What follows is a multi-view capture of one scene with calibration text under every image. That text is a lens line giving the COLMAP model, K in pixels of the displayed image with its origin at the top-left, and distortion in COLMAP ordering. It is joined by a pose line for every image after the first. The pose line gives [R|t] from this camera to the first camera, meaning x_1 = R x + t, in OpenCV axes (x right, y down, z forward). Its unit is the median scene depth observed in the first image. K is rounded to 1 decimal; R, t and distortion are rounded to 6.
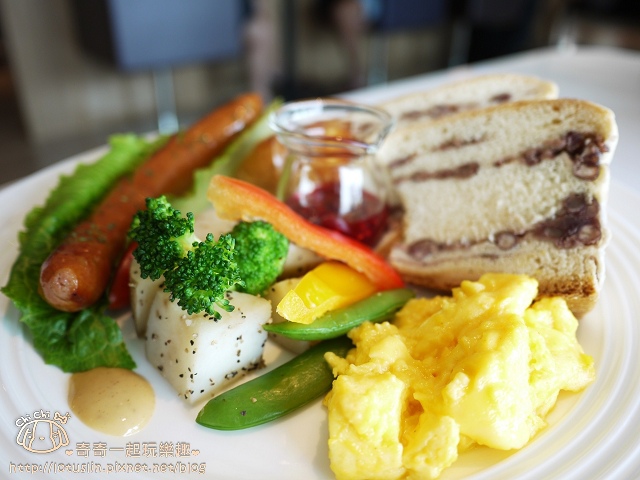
lens RADIAL K [[543.4, 0, 320.0], [0, 543.4, 240.0], [0, 0, 1]] dist [-0.061320, -0.002198]
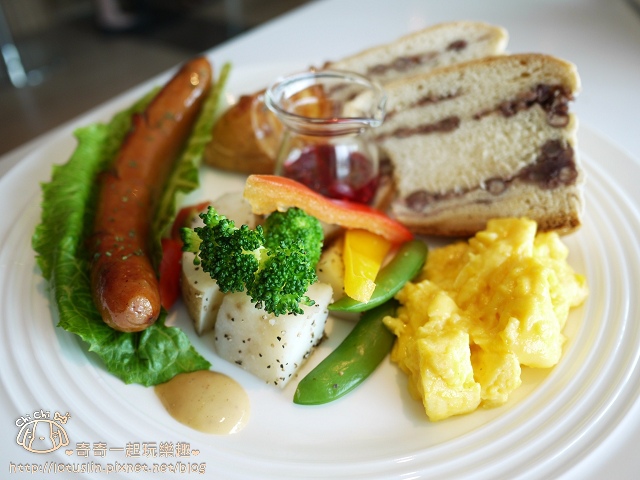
lens RADIAL K [[543.4, 0, 320.0], [0, 543.4, 240.0], [0, 0, 1]] dist [-0.061320, -0.002198]
pose [[0.961492, -0.188320, 0.200172, -0.286713], [0.148947, 0.969158, 0.196333, -0.179261], [-0.230972, -0.158958, 0.959888, -0.049352]]
